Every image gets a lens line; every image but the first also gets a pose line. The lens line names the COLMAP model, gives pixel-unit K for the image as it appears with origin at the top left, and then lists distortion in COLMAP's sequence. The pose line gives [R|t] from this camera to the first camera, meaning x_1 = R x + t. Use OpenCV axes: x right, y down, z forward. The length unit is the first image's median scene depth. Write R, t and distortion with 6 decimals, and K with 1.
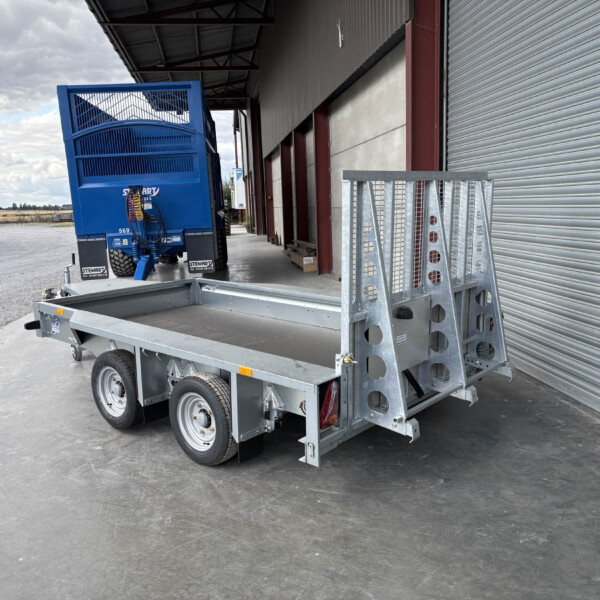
lens RADIAL K [[602.2, 0, 300.0], [0, 602.2, 300.0], [0, 0, 1]] dist [0.038530, -0.007104]
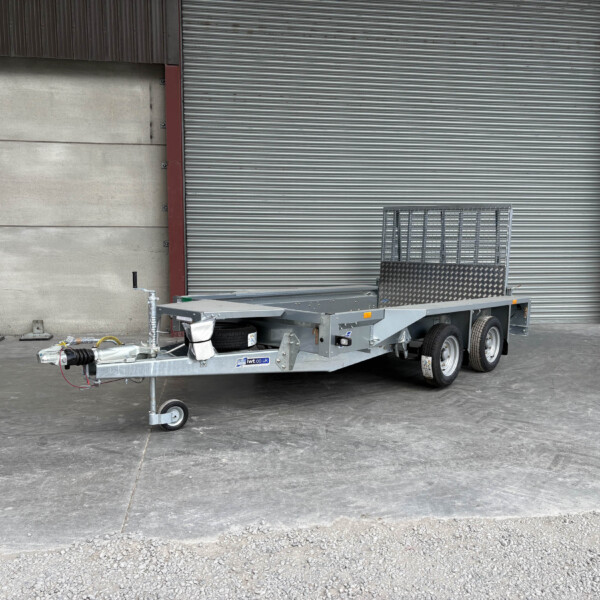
lens RADIAL K [[602.2, 0, 300.0], [0, 602.2, 300.0], [0, 0, 1]] dist [0.038530, -0.007104]
pose [[-0.011797, -0.075902, 0.997045, -1.222090], [0.149979, 0.985701, 0.076813, -0.084596], [-0.988619, 0.150442, -0.000244, 1.016331]]
